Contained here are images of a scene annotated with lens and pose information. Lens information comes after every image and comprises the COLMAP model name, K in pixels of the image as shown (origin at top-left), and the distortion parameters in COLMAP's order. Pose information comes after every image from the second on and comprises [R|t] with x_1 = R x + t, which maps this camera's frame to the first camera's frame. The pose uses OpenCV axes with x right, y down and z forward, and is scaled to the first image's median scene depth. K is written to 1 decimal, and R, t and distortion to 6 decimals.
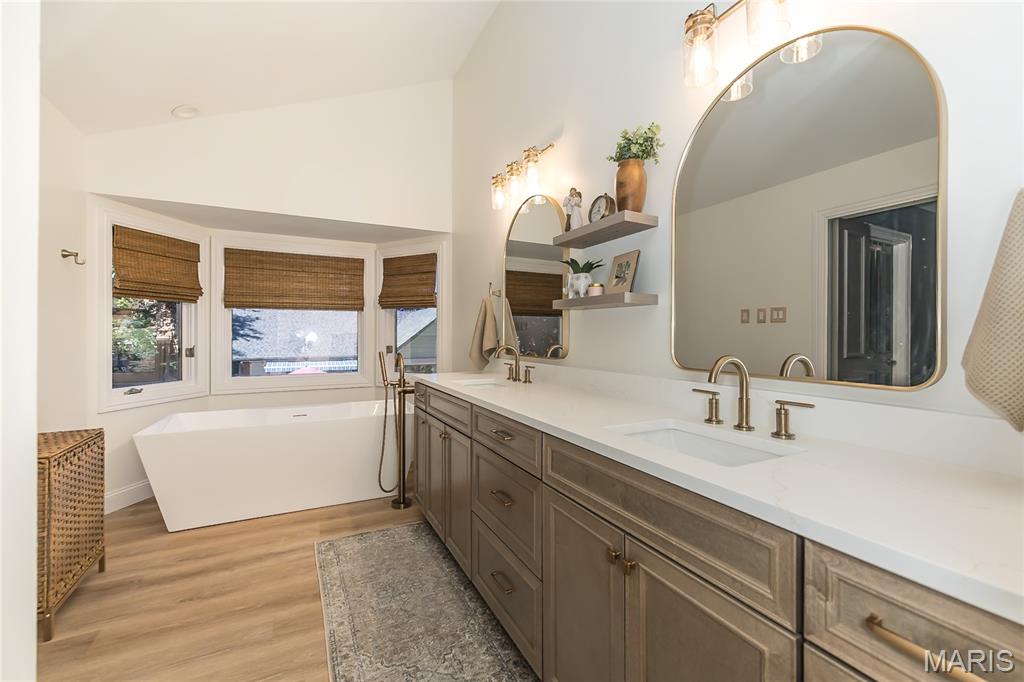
lens RADIAL K [[411.9, 0, 509.5], [0, 411.9, 331.5], [0, 0, 1]] dist [0.000229, 0.000217]
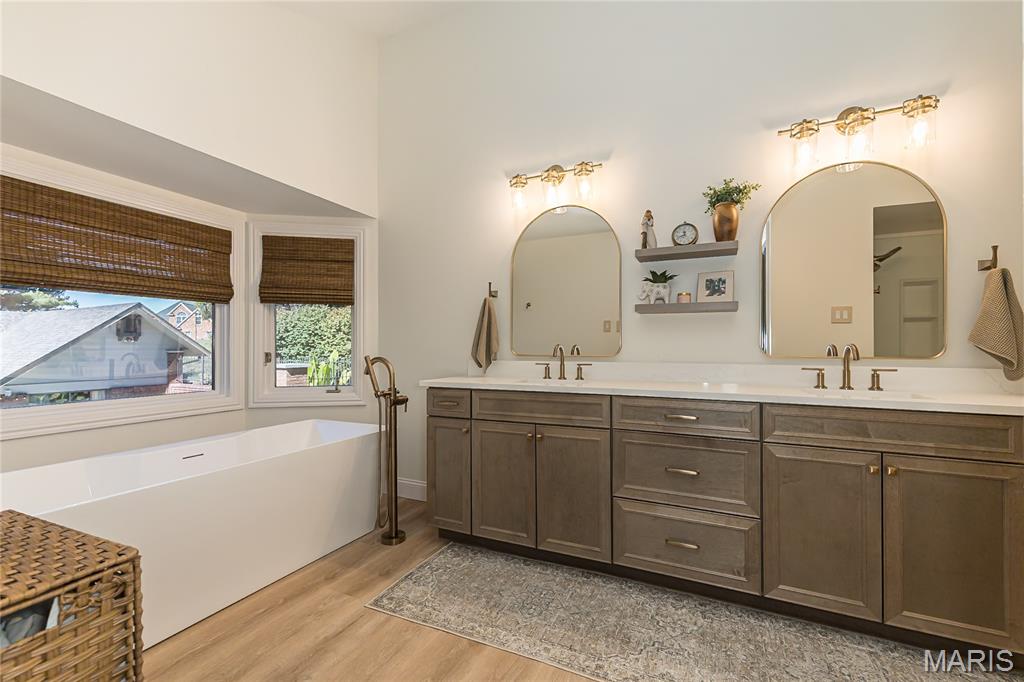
lens RADIAL K [[411.9, 0, 521.8], [0, 411.9, 342.6], [0, 0, 1]] dist [0.000229, 0.000217]
pose [[0.794726, 0.004356, 0.606952, -0.570013], [-0.005330, 0.999986, -0.000198, 0.021947], [-0.606945, -0.003077, 0.794738, 0.181711]]
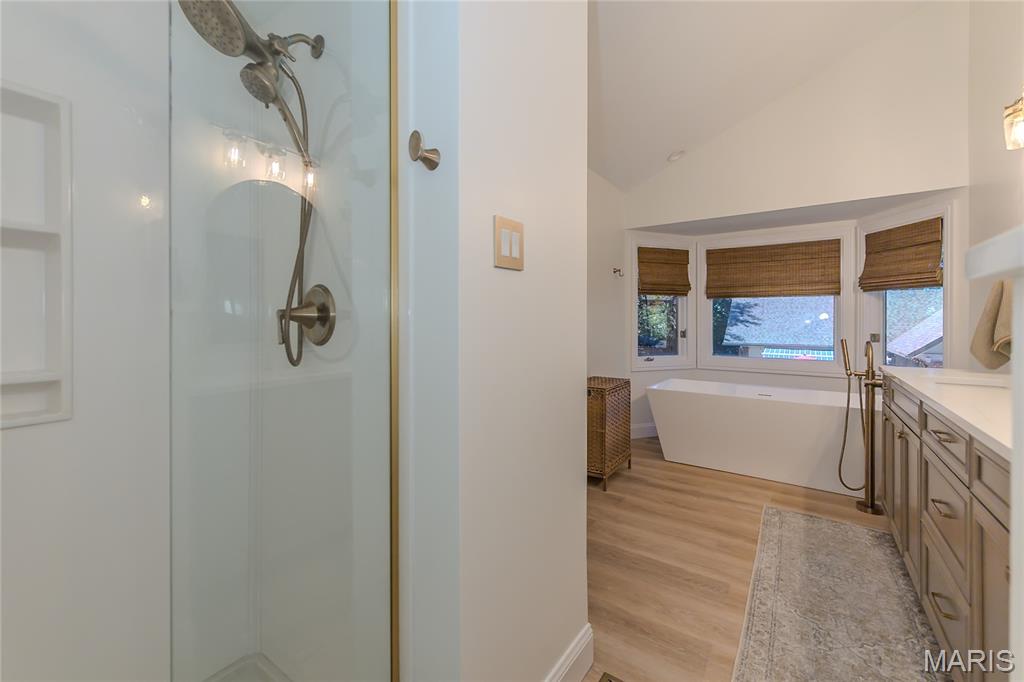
lens RADIAL K [[411.9, 0, 527.2], [0, 411.9, 319.3], [0, 0, 1]] dist [0.000229, 0.000217]
pose [[0.492863, 0.000025, -0.870107, 0.155191], [0.003772, 0.999991, 0.002165, -0.001076], [0.870099, -0.004350, 0.492858, -0.097720]]
